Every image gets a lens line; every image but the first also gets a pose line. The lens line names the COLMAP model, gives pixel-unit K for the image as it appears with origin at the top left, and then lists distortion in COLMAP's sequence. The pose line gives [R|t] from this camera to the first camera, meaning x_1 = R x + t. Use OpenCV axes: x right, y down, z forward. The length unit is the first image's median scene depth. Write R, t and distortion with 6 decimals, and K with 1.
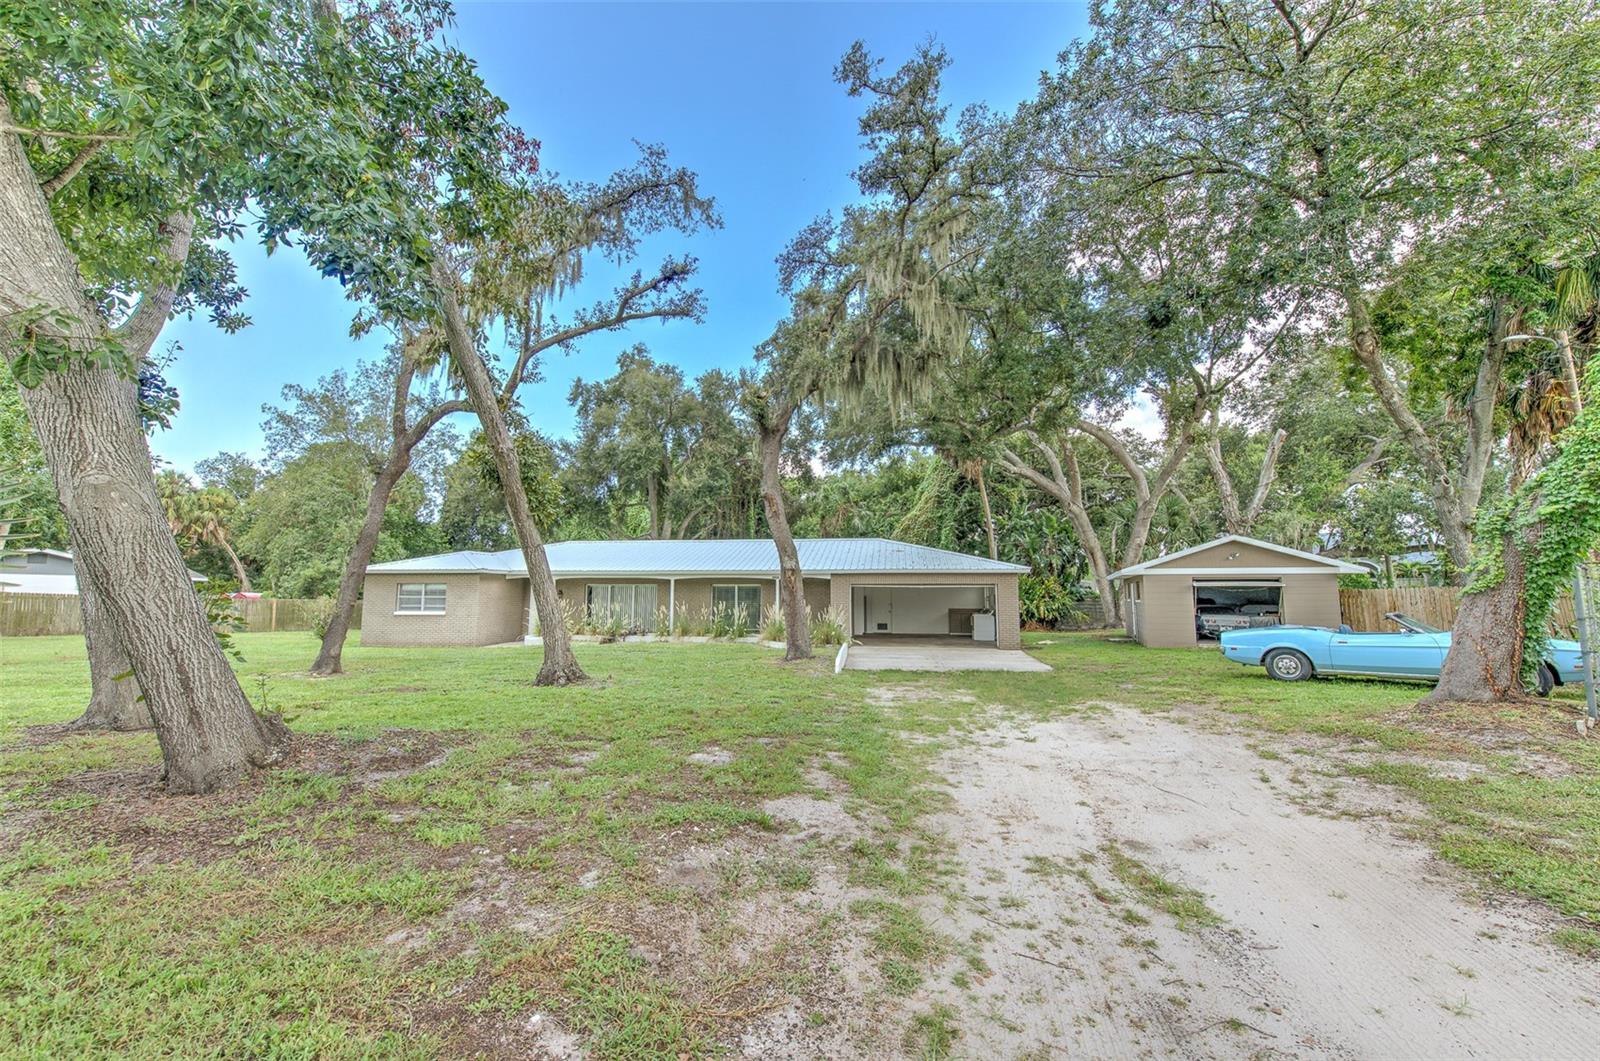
lens RADIAL K [[673.2, 0, 799.4], [0, 673.2, 513.5], [0, 0, 1]] dist [0.019690, -0.007199]
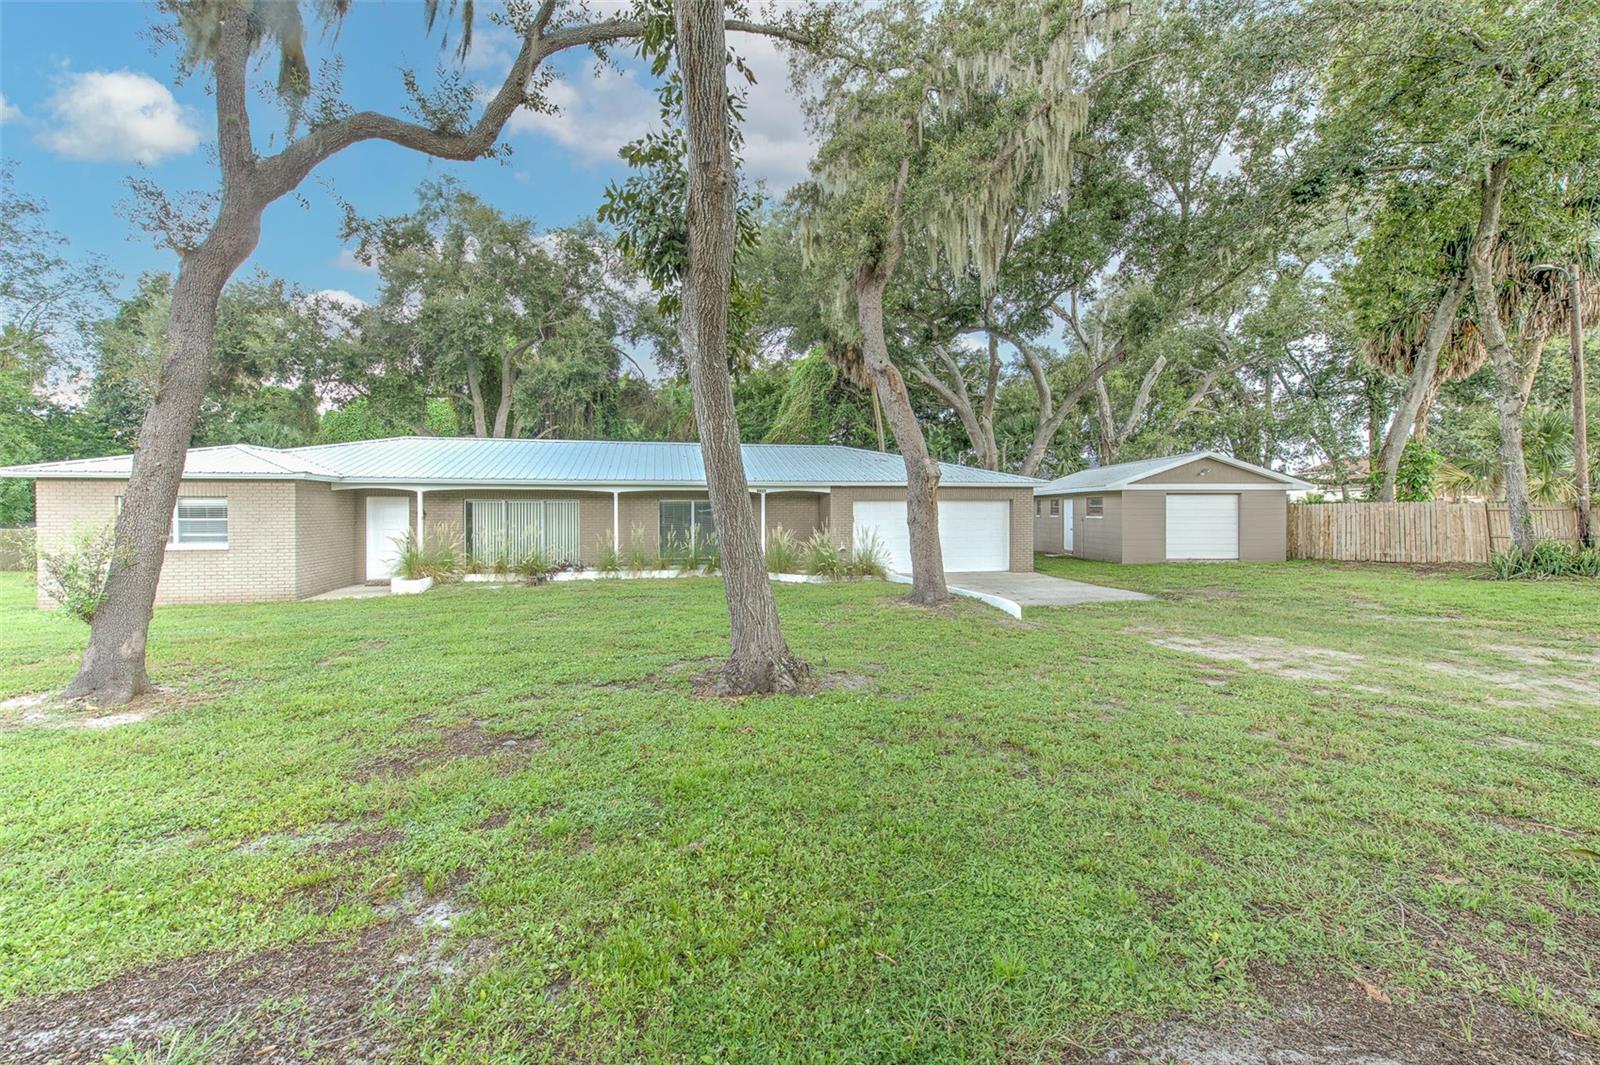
lens RADIAL K [[659.0, 0, 790.7], [0, 659.0, 515.5], [0, 0, 1]] dist [0.003958, 0.000118]
pose [[0.931748, -0.006198, 0.363053, -0.274219], [-0.039779, 0.992094, 0.119026, 0.031651], [-0.360920, -0.125344, 0.924135, 0.287197]]
